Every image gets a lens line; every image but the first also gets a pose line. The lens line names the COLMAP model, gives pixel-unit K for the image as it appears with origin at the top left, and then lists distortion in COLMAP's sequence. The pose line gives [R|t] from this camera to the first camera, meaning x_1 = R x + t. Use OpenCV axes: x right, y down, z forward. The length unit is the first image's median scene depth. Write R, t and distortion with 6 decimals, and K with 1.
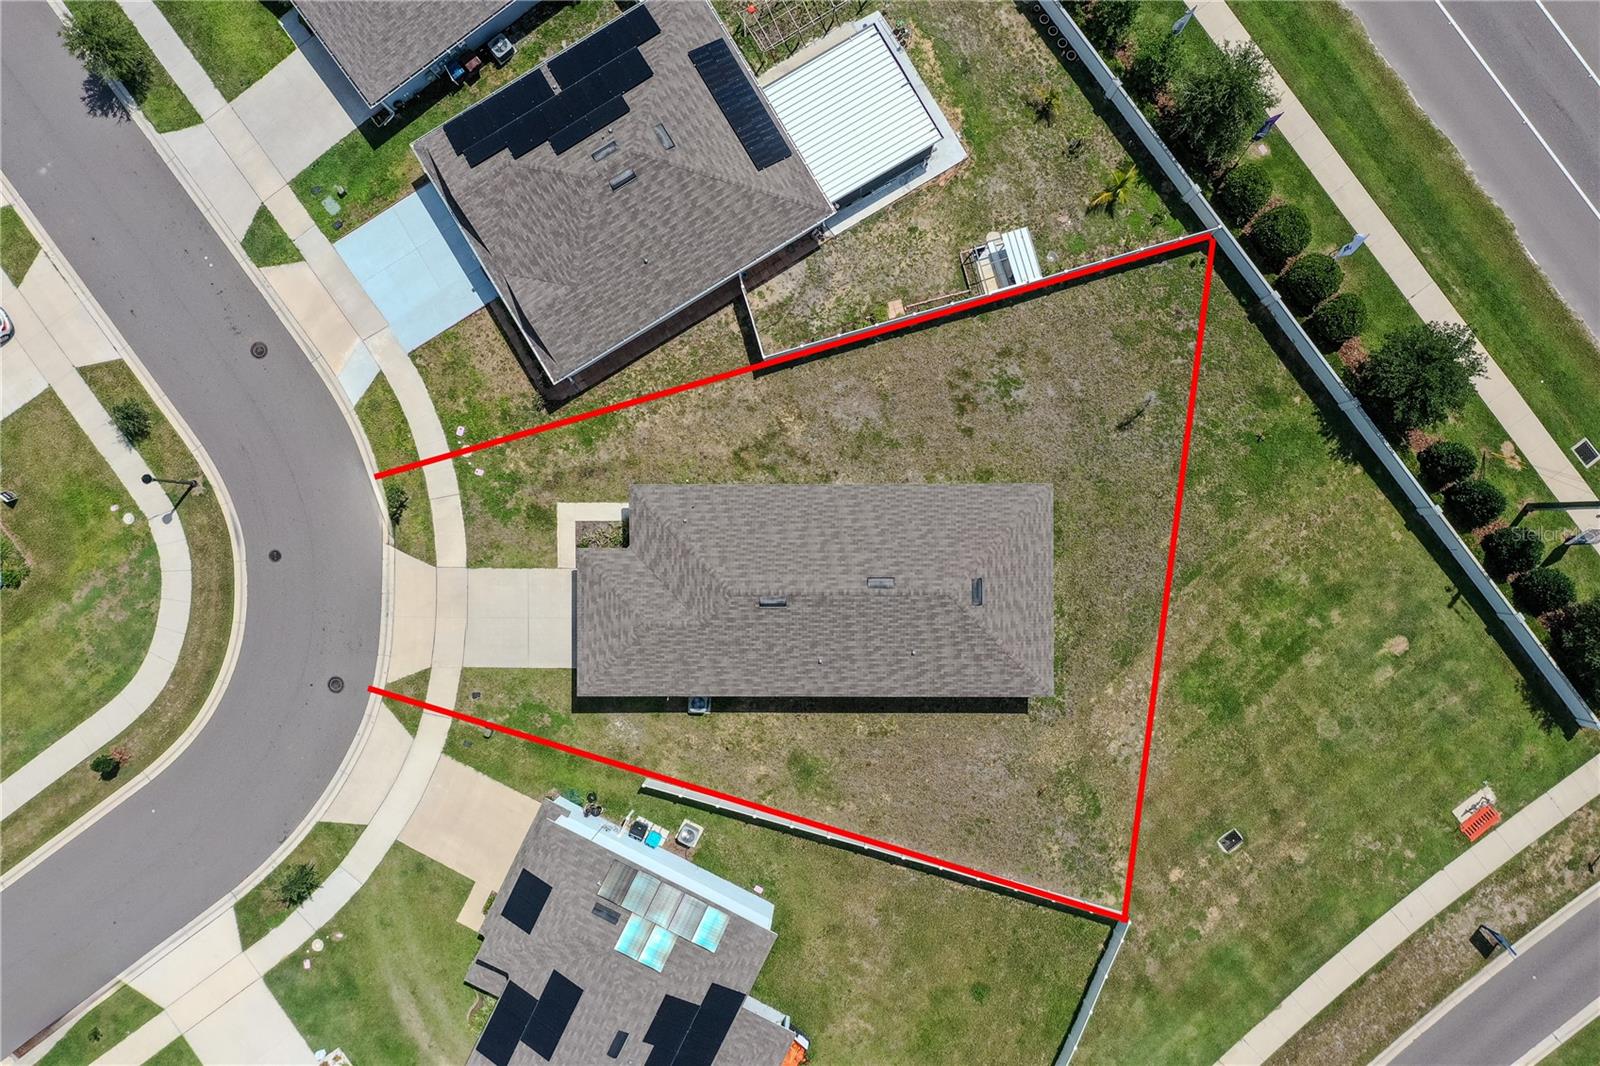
lens RADIAL K [[1284.2, 0, 805.2], [0, 1284.2, 528.8], [0, 0, 1]] dist [0.031354, -0.015584]
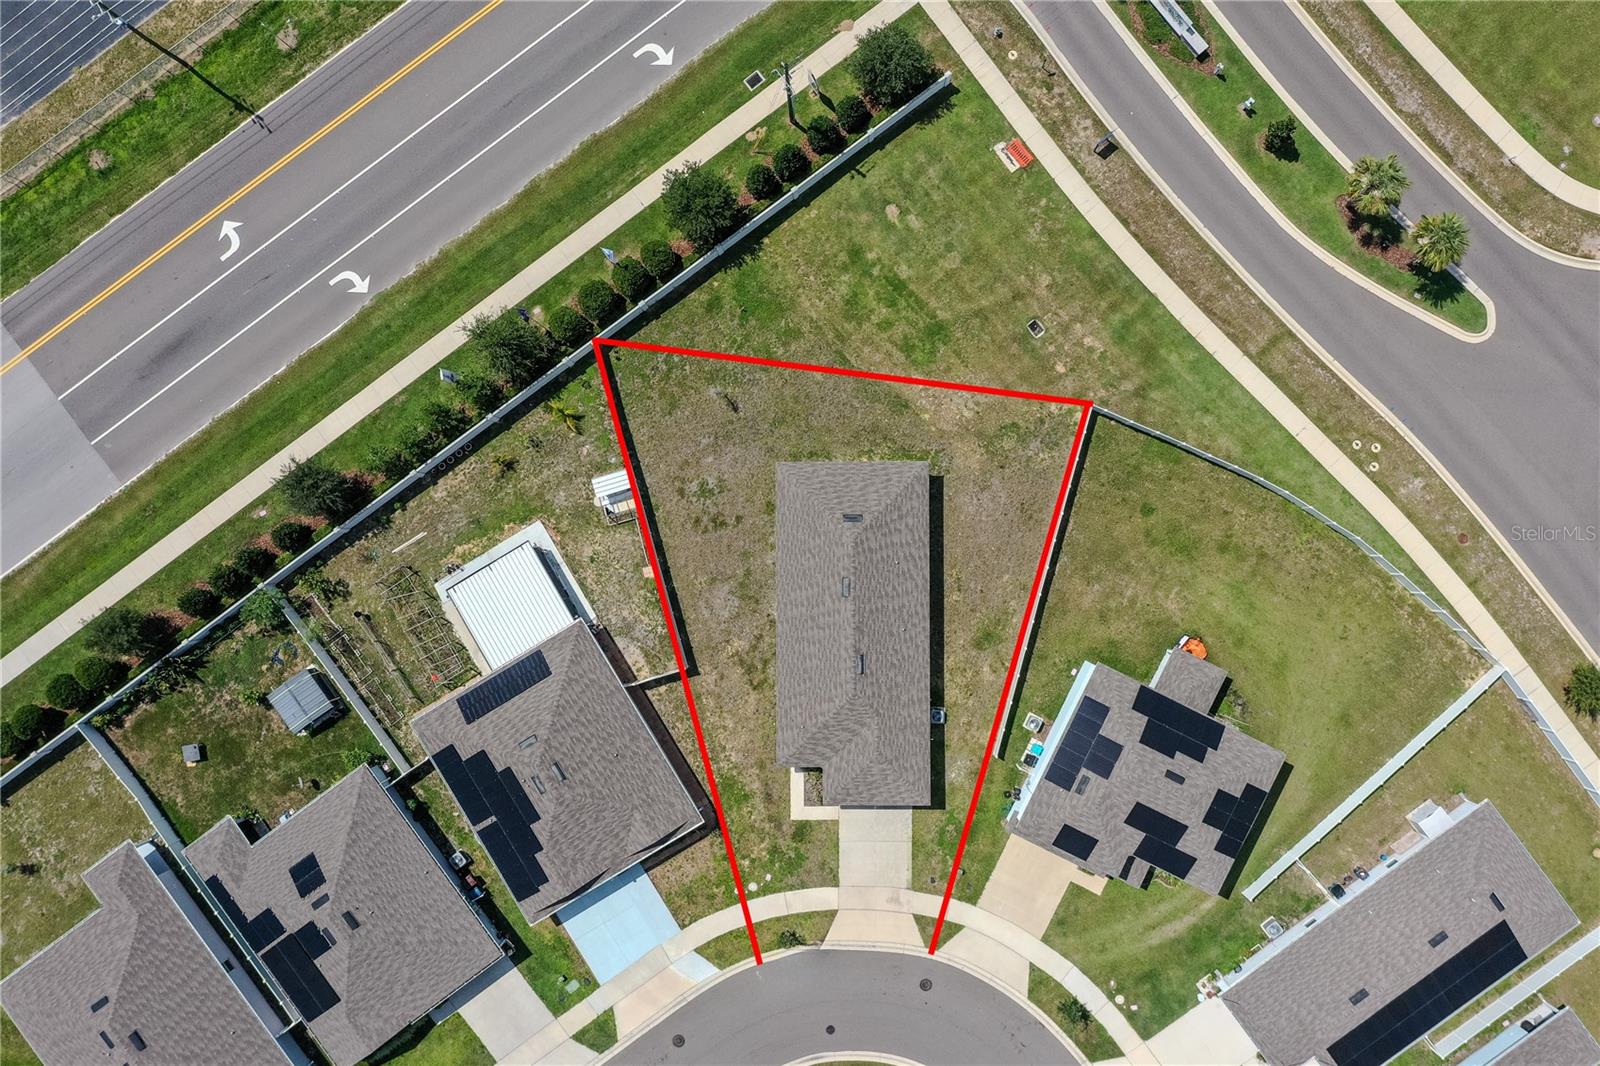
lens RADIAL K [[1284.2, 0, 807.0], [0, 1284.2, 544.4], [0, 0, 1]] dist [0.031354, -0.015584]
pose [[-0.001258, -0.999733, 0.023053, 0.068344], [0.999815, -0.001700, -0.019151, 0.023920], [0.019185, 0.023025, 0.999551, -0.373287]]
